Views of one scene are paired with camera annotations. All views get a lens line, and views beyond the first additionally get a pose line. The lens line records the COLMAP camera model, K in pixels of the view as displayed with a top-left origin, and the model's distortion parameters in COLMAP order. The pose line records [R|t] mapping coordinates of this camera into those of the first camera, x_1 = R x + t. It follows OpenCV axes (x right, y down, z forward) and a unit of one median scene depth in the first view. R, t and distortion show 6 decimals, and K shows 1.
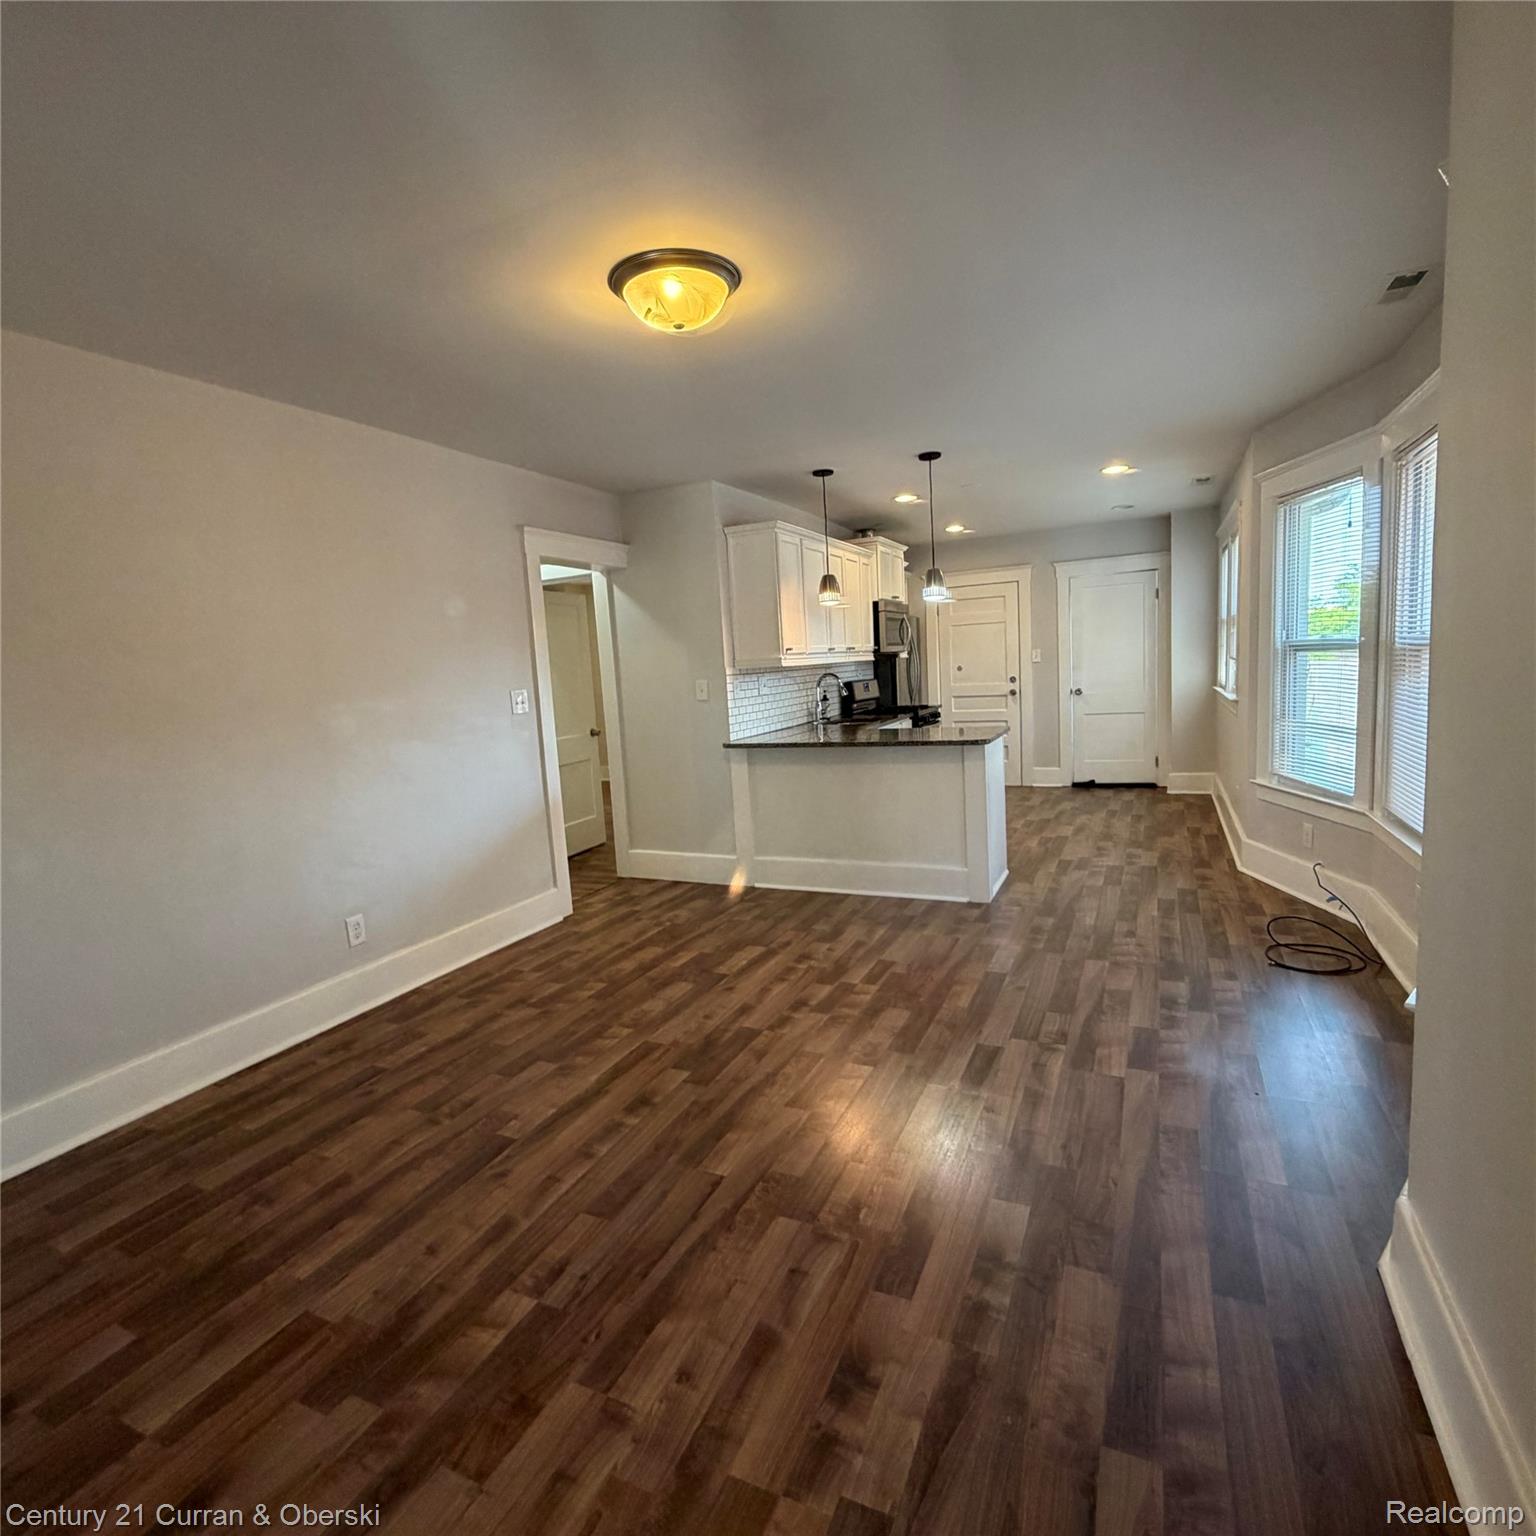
lens RADIAL K [[816.6, 0, 764.2], [0, 816.6, 766.8], [0, 0, 1]] dist [0.000604, -0.000624]
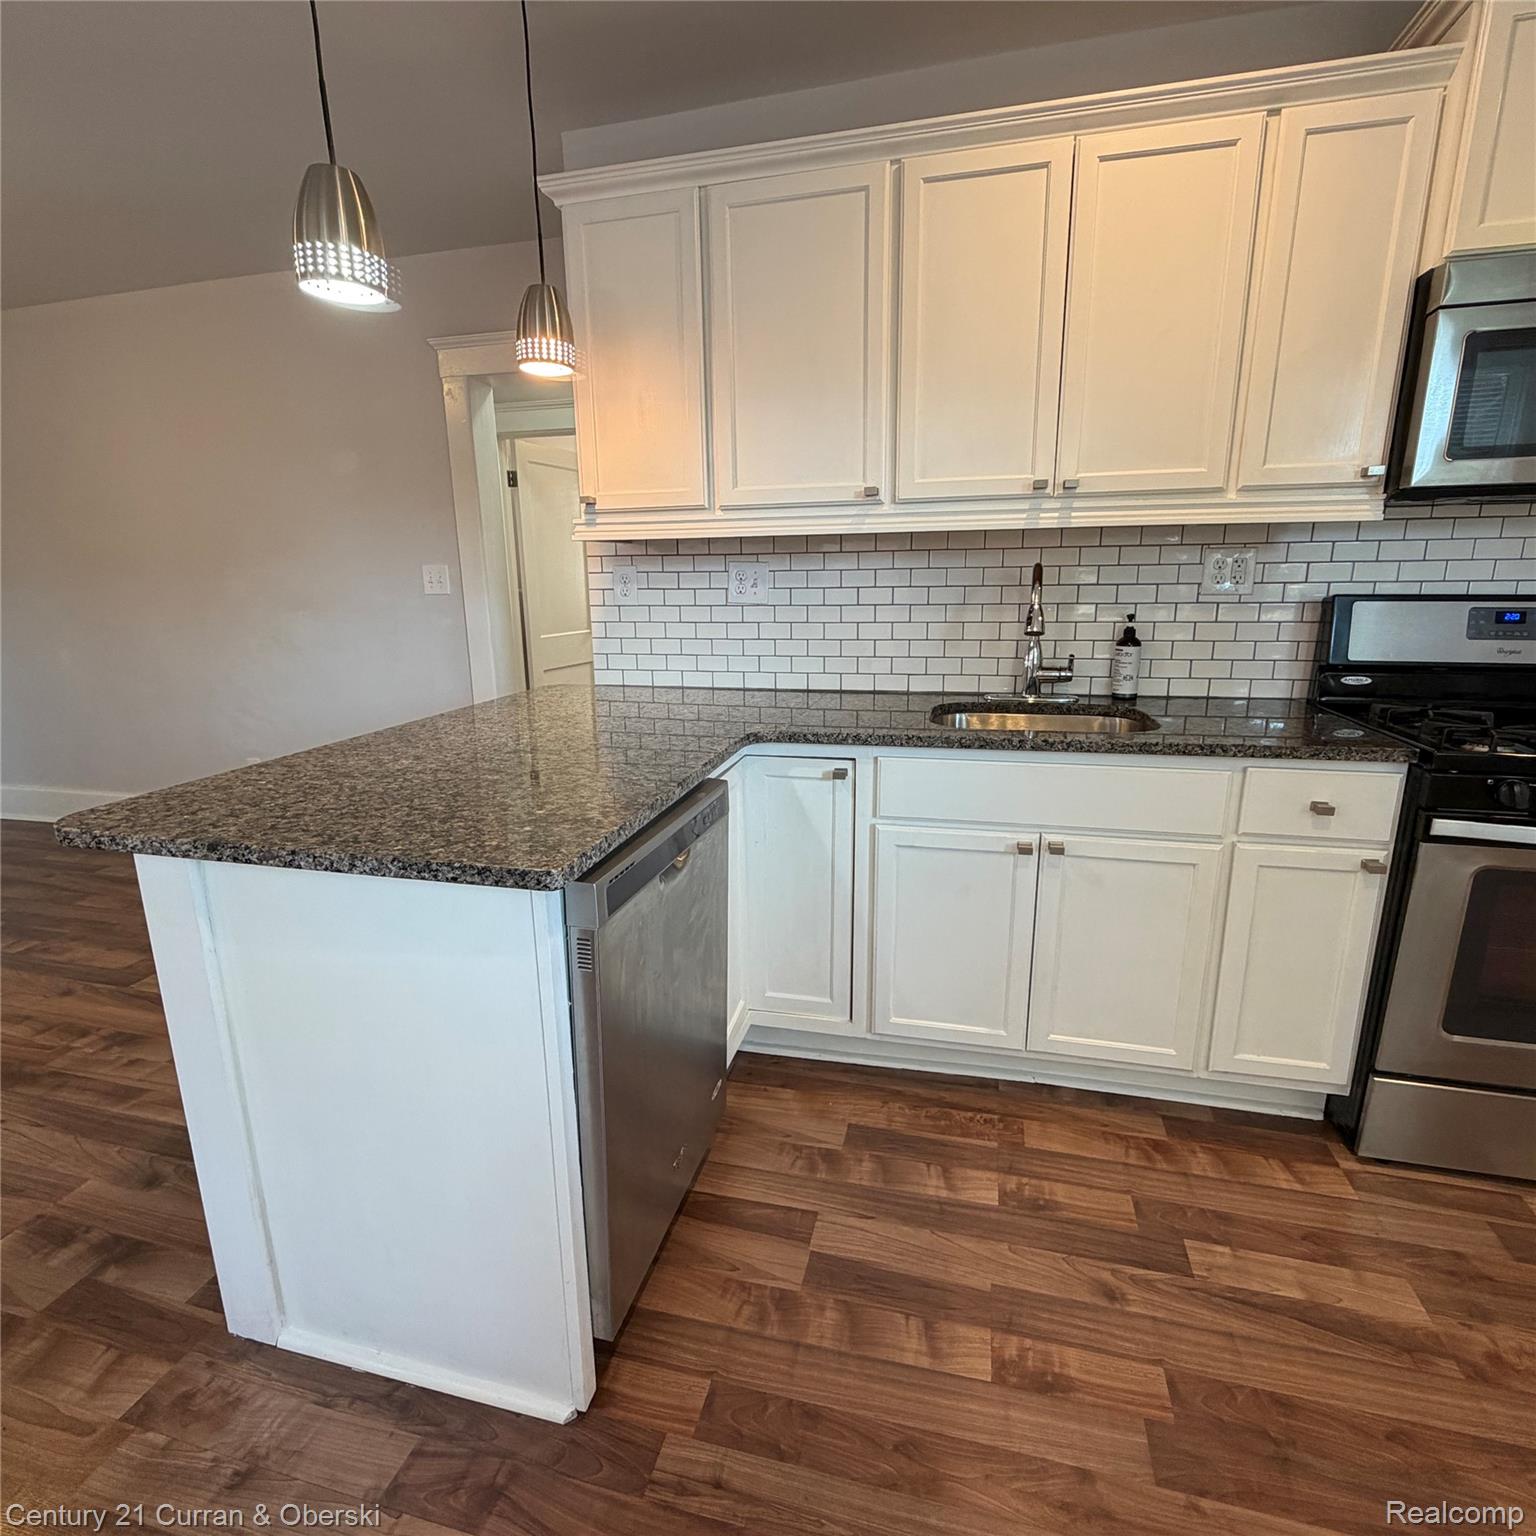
lens RADIAL K [[816.6, 0, 764.6], [0, 816.6, 766.8], [0, 0, 1]] dist [0.000604, -0.000624]
pose [[0.183229, 0.282171, -0.941704, 0.548410], [-0.119426, 0.957216, 0.263581, -0.148841], [0.975789, 0.064169, 0.209088, 1.120928]]
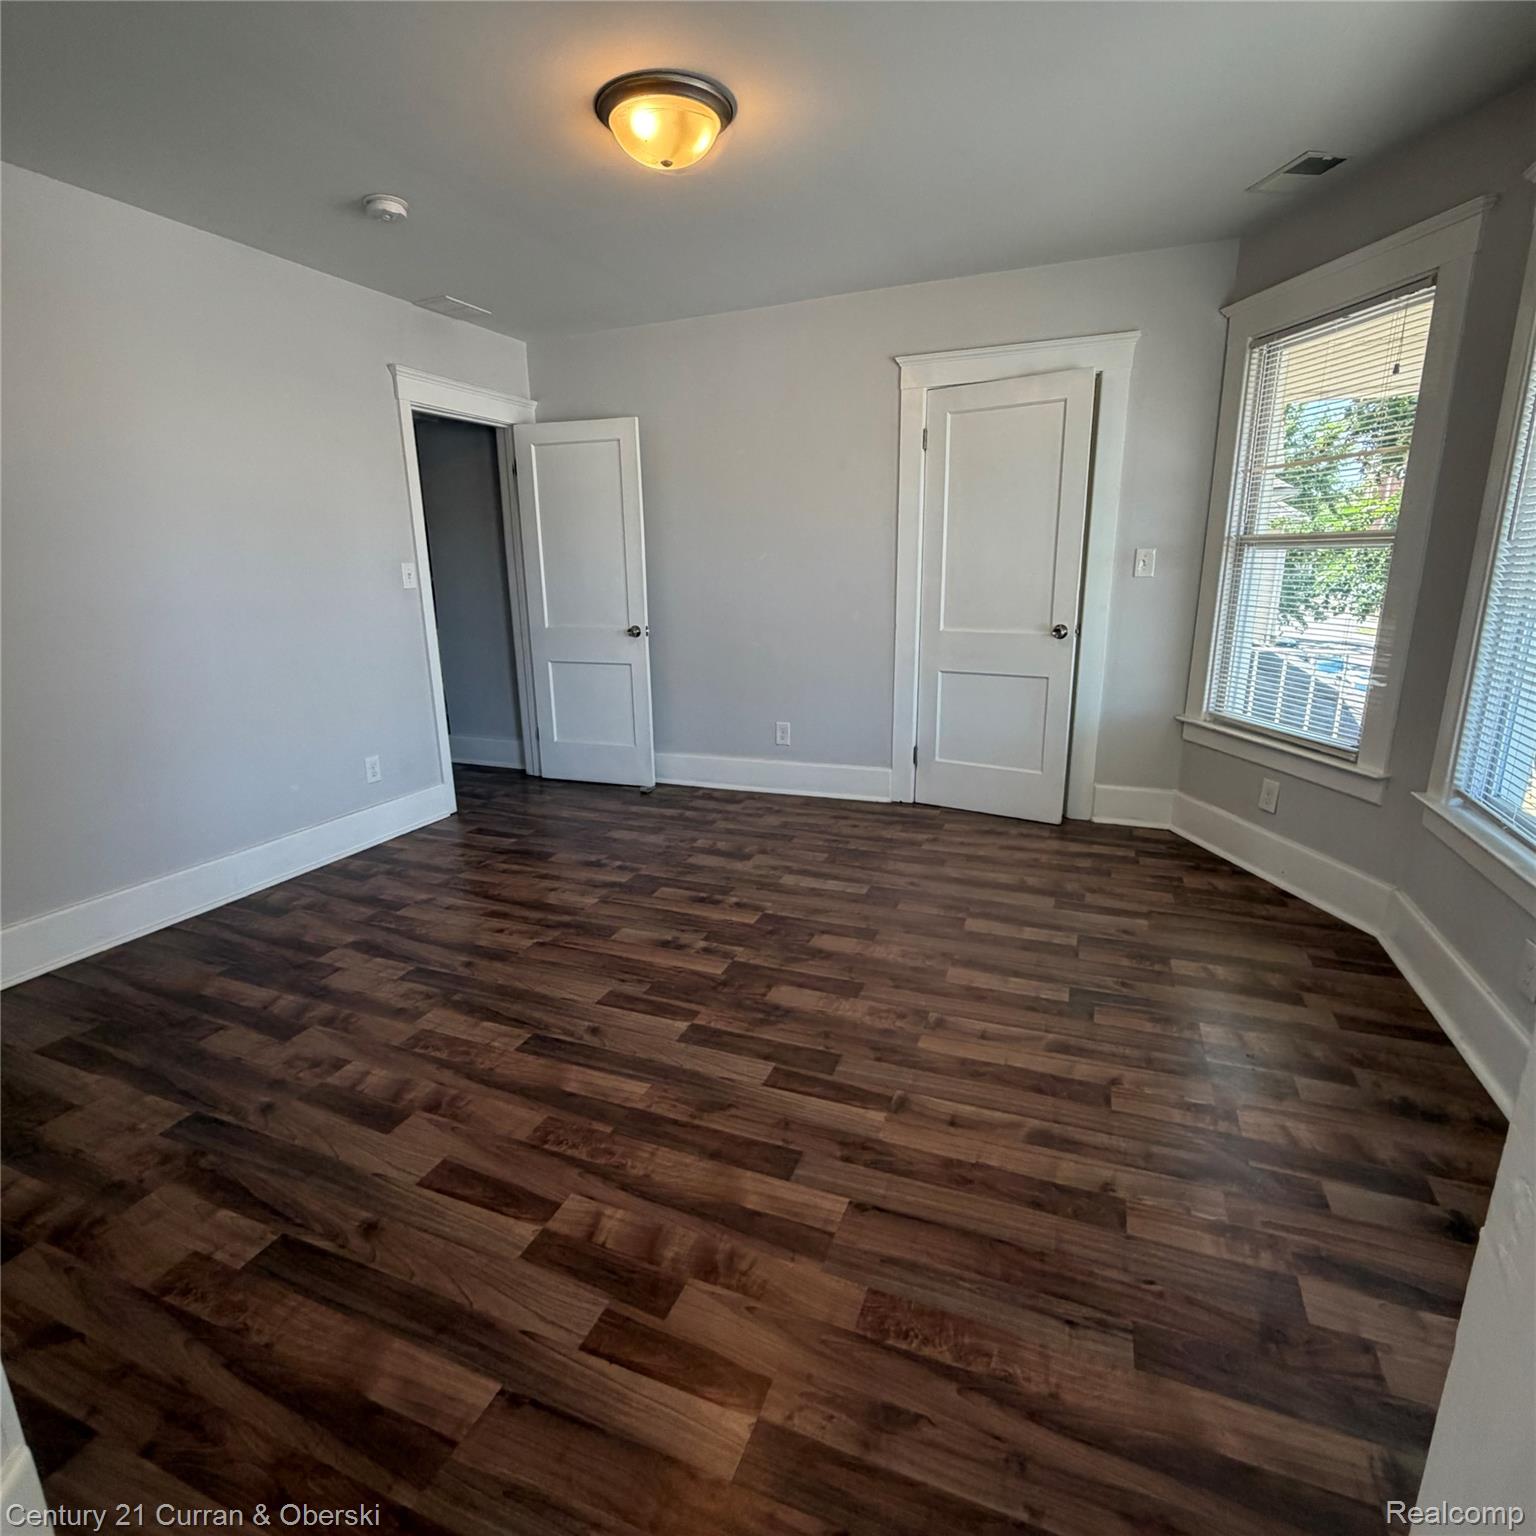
lens RADIAL K [[816.6, 0, 769.1], [0, 816.6, 765.0], [0, 0, 1]] dist [0.000604, -0.000624]
pose [[-0.066184, -0.175818, 0.982195, -0.171569], [0.136032, 0.973573, 0.183441, -0.161499], [-0.988491, 0.145751, -0.040518, 1.569071]]
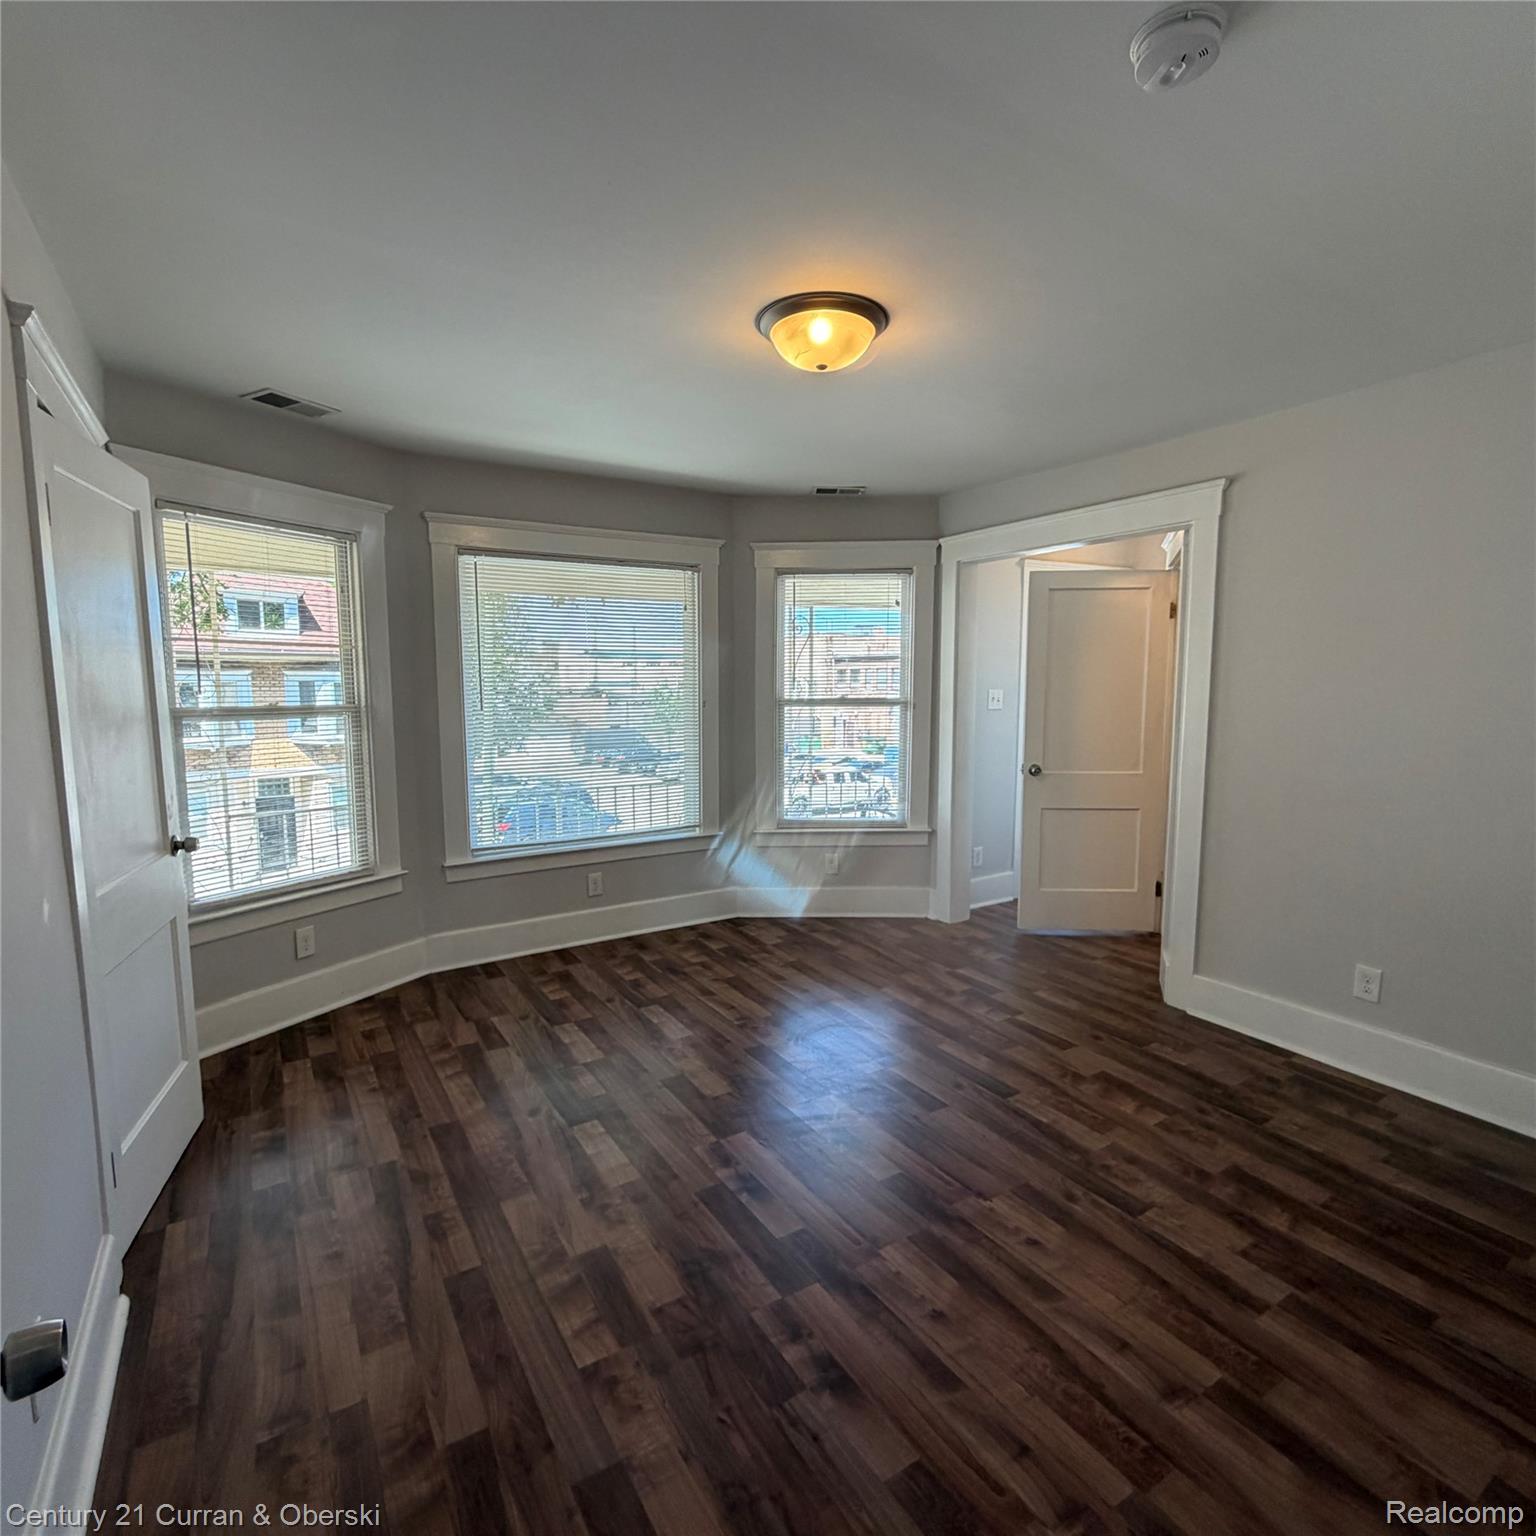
lens RADIAL K [[816.6, 0, 747.7], [0, 816.6, 770.8], [0, 0, 1]] dist [0.000604, -0.000624]
pose [[-0.545924, 0.155910, -0.823201, 0.893987], [-0.059806, 0.972775, 0.223901, -0.300540], [0.835698, 0.171465, -0.521737, 1.835964]]
